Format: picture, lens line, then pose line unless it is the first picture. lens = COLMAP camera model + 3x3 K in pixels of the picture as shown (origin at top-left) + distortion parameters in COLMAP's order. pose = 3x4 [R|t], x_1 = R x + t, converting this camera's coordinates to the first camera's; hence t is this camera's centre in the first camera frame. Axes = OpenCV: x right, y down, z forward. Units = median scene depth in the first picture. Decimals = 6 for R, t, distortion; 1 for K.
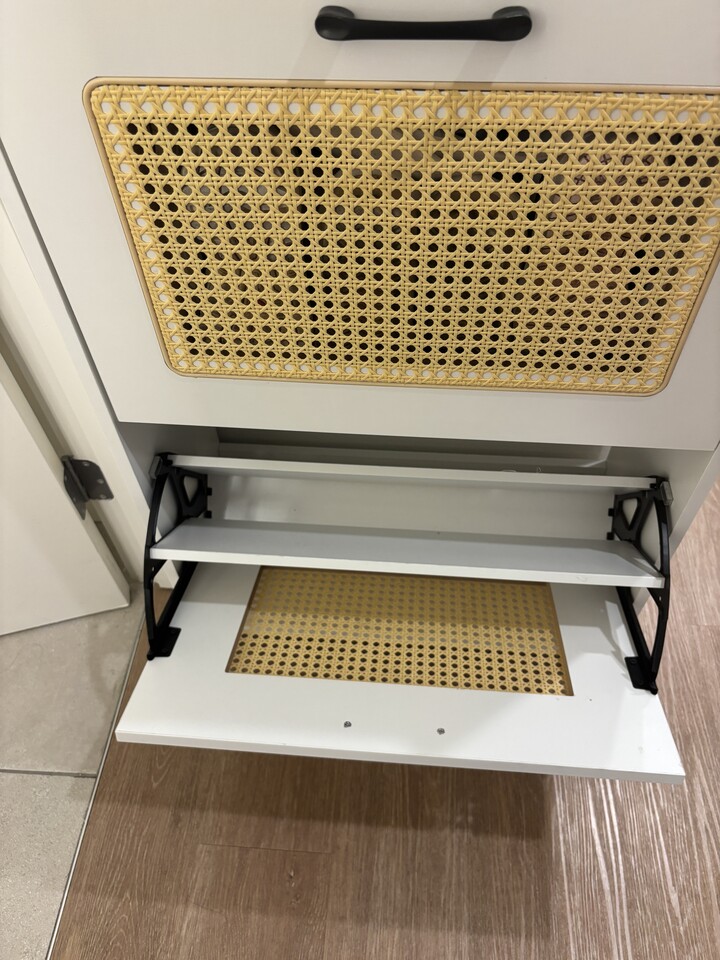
lens RADIAL K [[748.8, 0, 360.0], [0, 748.8, 480.0], [0, 0, 1]] dist [0.003564, 0.010732]
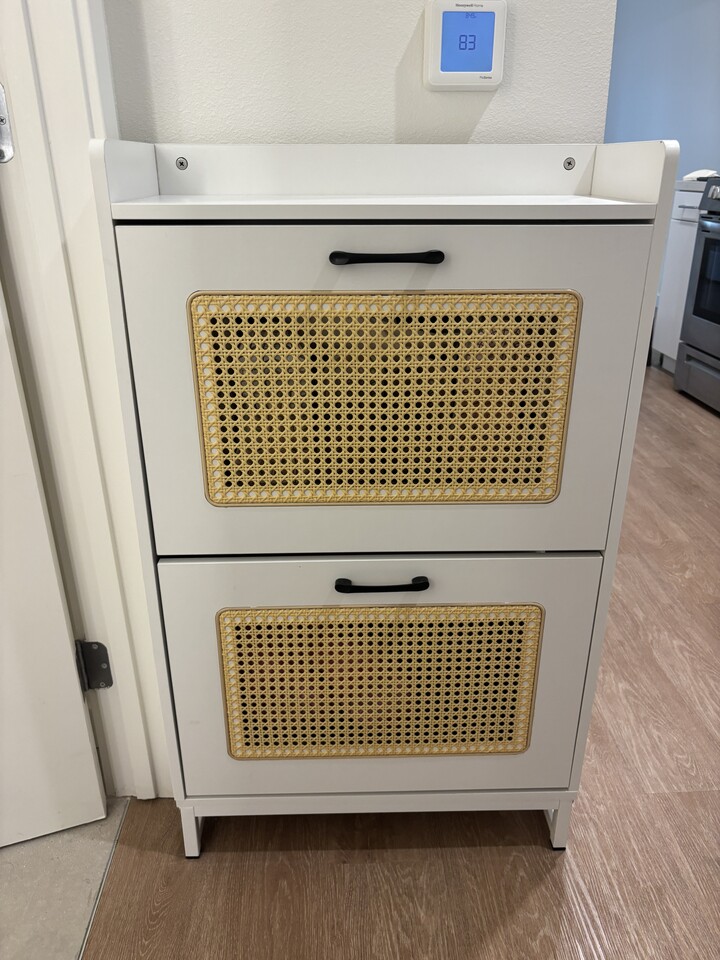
lens RADIAL K [[728.1, 0, 360.0], [0, 728.1, 480.0], [0, 0, 1]] dist [0.084273, -0.083955]
pose [[0.993843, -0.021790, 0.108629, -0.160190], [0.069665, 0.885295, -0.459782, 0.594980], [-0.086150, 0.464519, 0.881362, -0.287772]]
